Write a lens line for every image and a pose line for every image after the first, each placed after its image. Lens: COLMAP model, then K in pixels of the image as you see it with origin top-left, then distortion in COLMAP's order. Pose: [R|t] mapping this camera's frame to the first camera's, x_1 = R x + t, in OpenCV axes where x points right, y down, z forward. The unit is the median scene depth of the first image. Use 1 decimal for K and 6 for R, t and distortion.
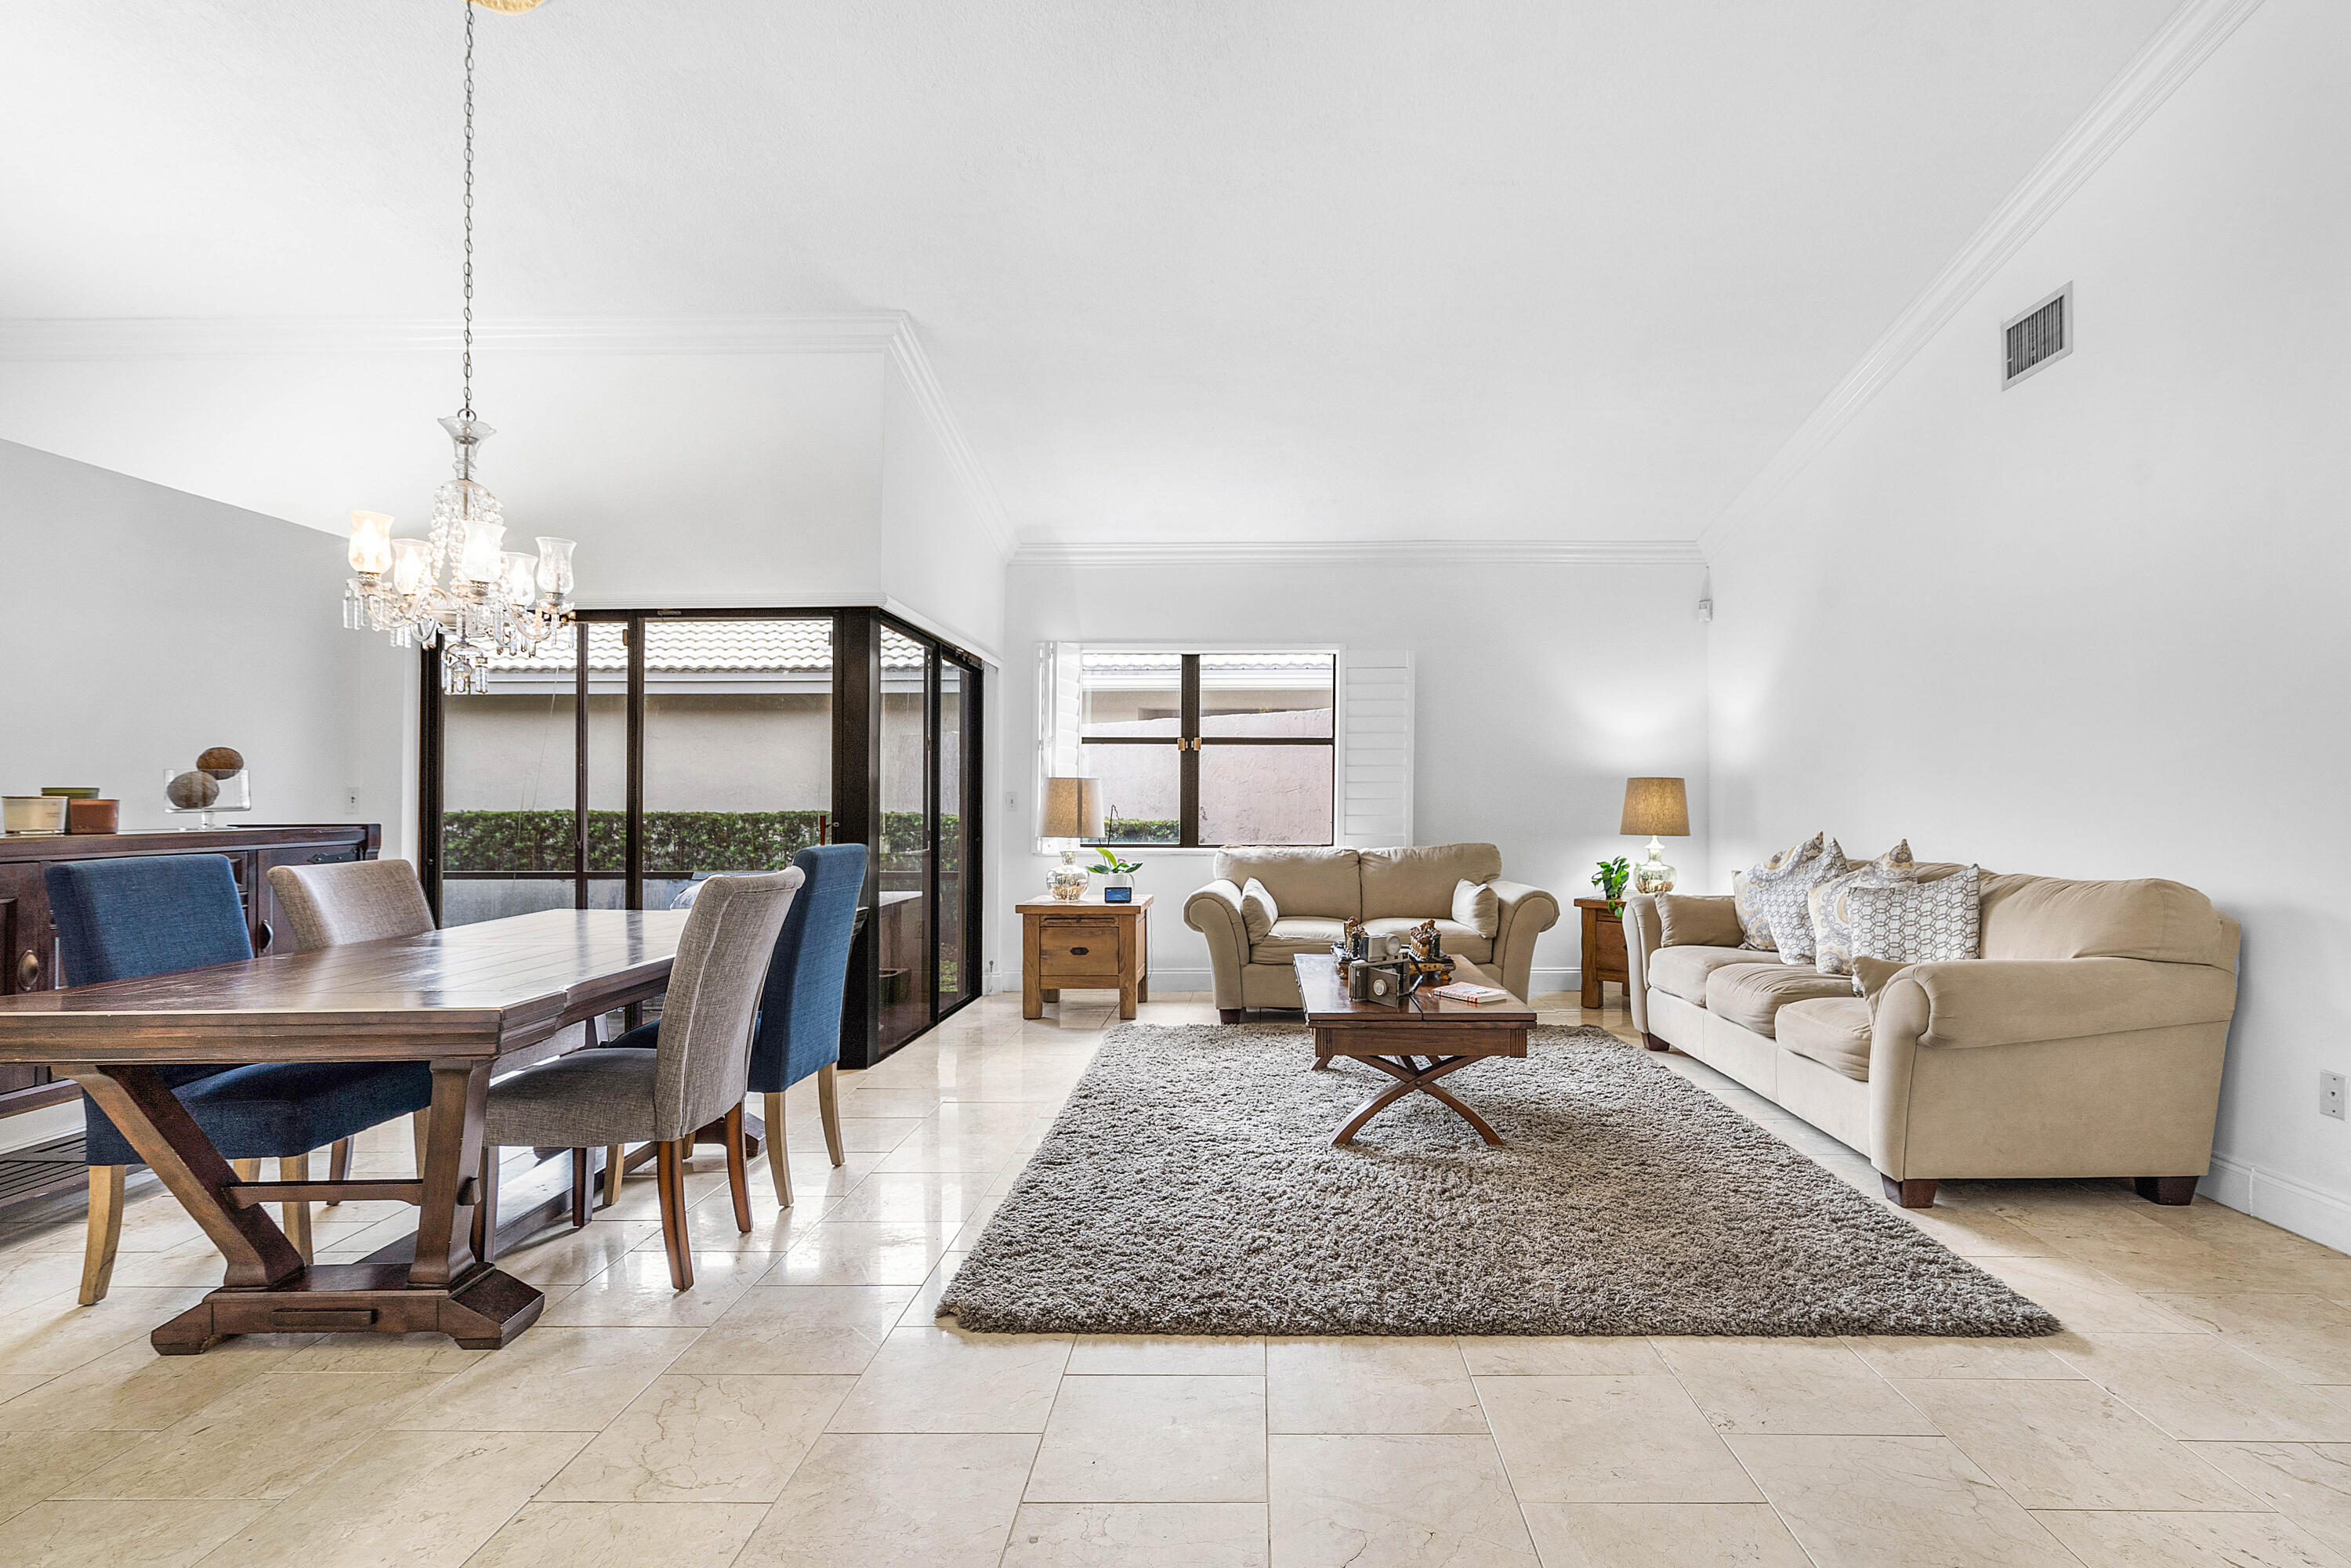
lens RADIAL K [[1112.2, 0, 1272.7], [0, 1112.2, 803.8], [0, 0, 1]] dist [-0.000837, 0.002872]
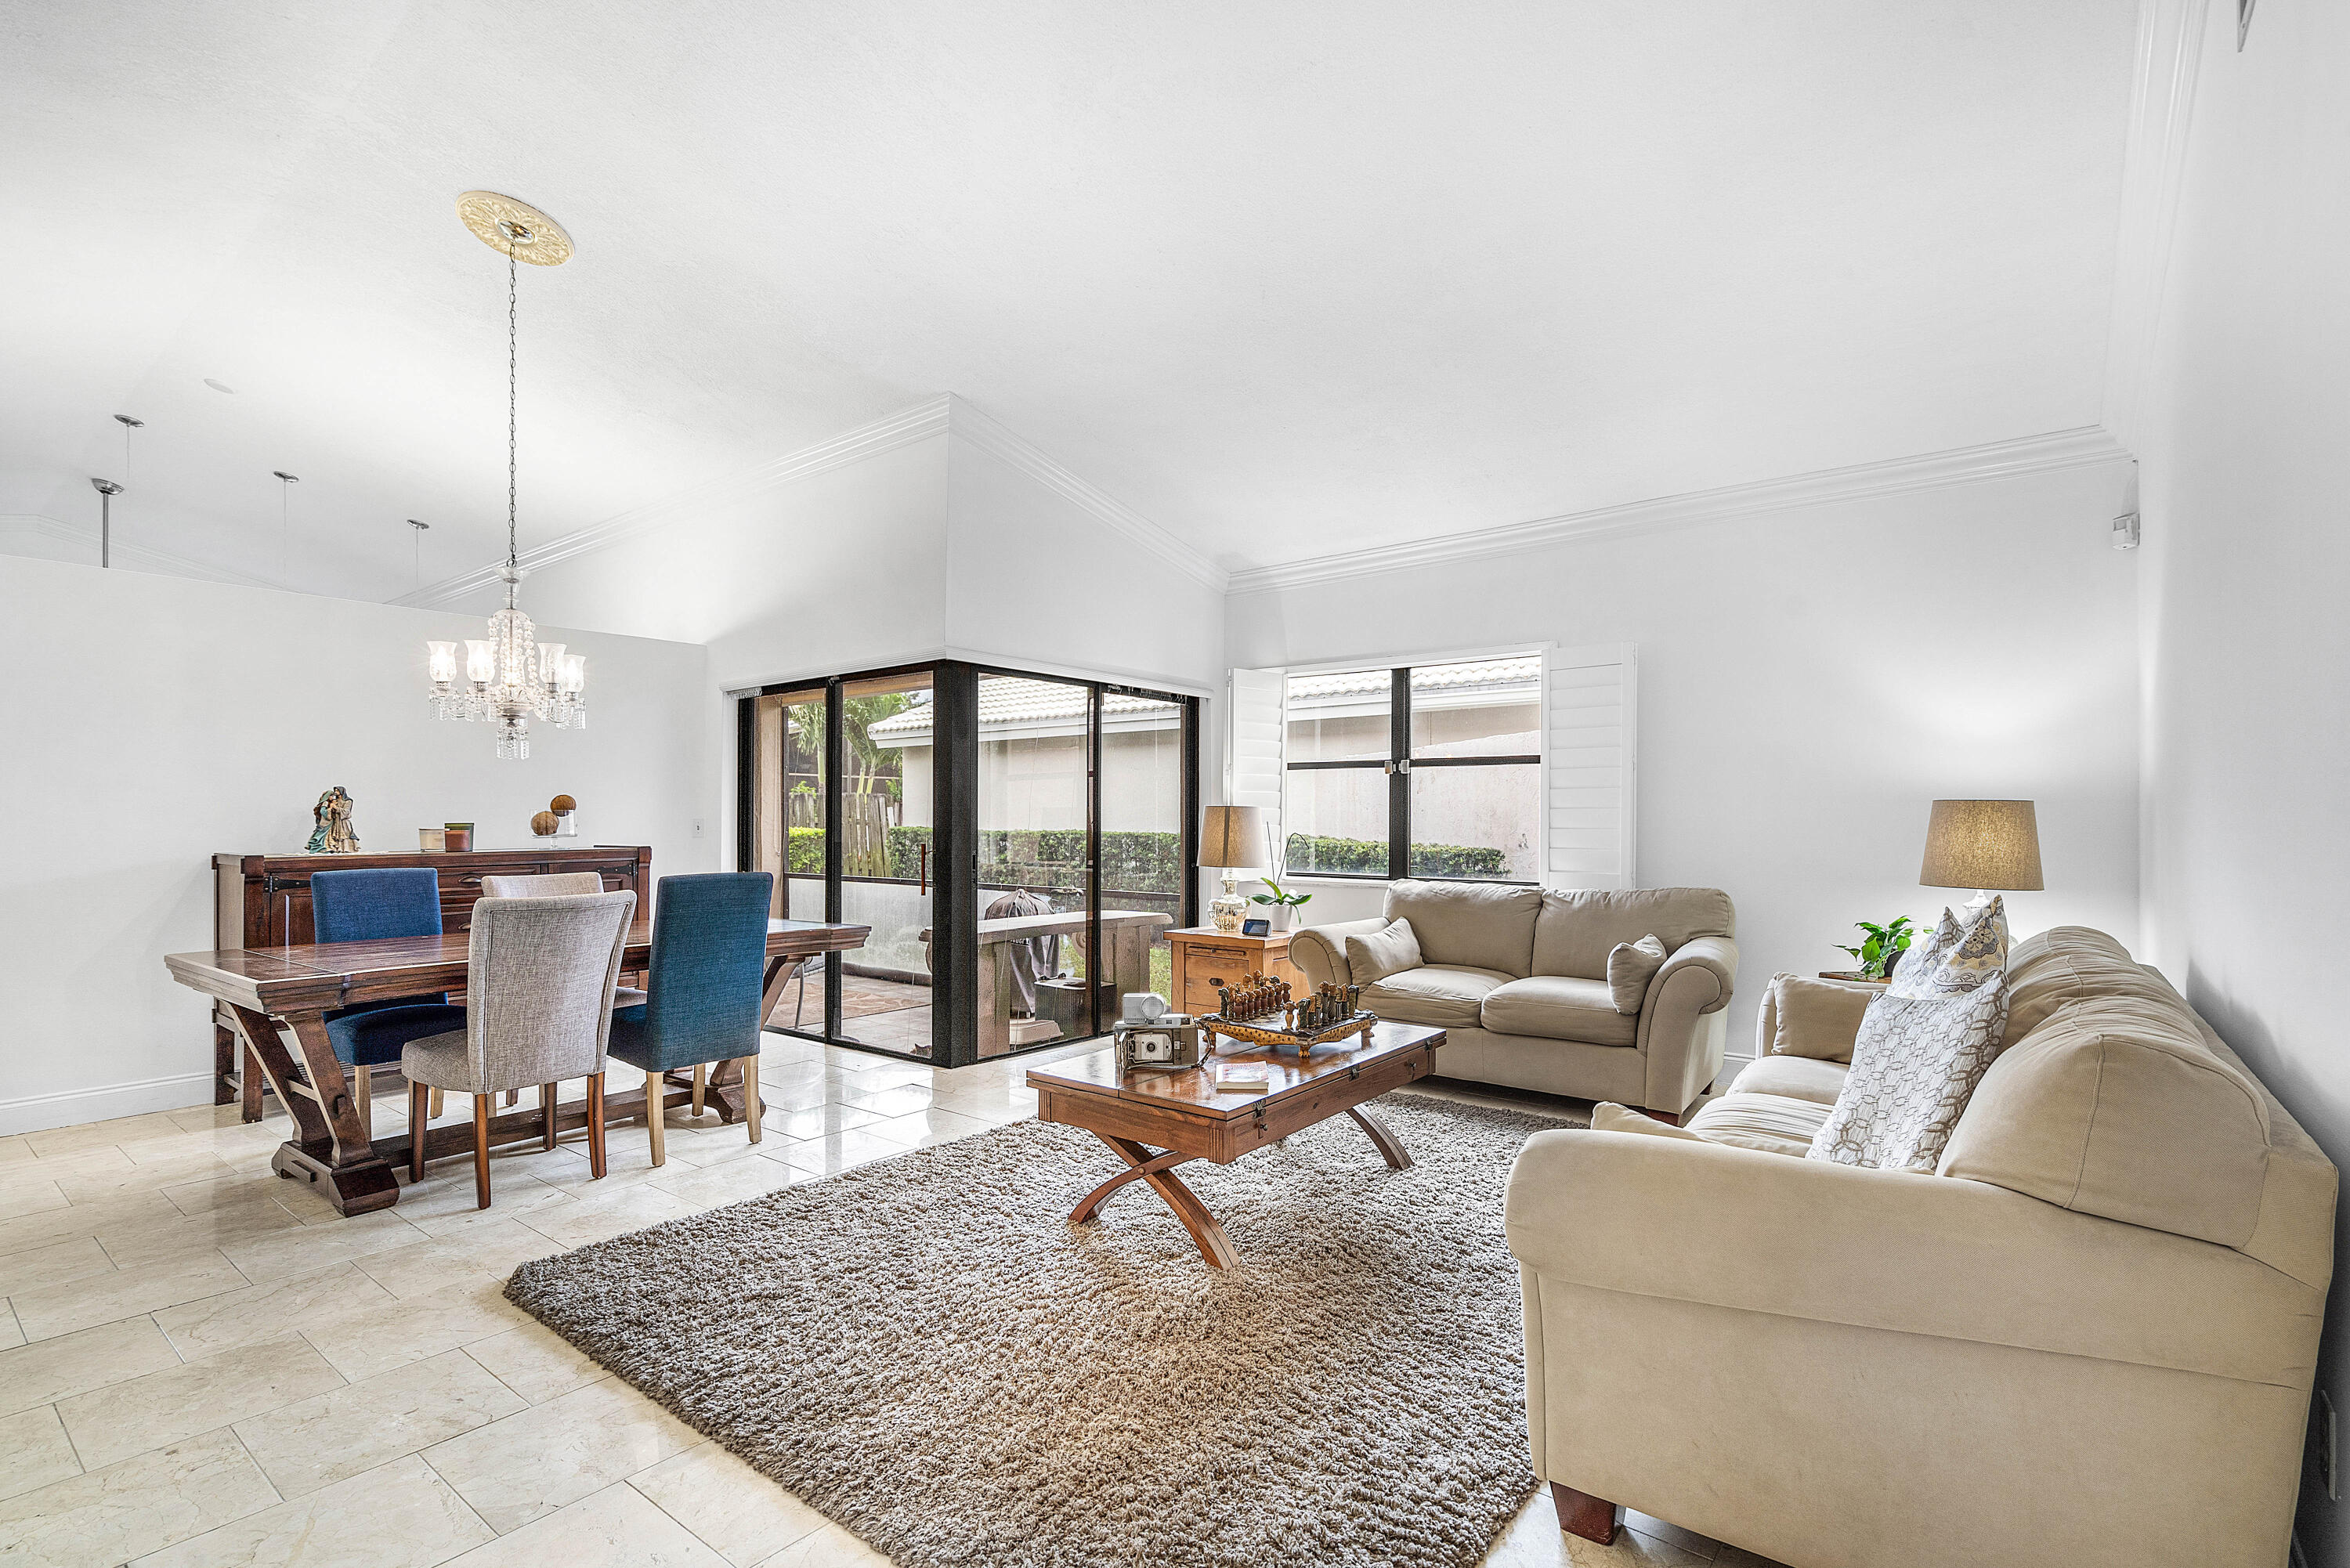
lens RADIAL K [[1111.7, 0, 1209.3], [0, 1111.7, 822.6], [0, 0, 1]] dist [-0.000837, 0.002872]
pose [[0.788918, 0.004072, -0.614485, 0.380110], [-0.002250, 0.999990, 0.003738, -0.011448], [0.614495, -0.001566, 0.788919, 0.193135]]
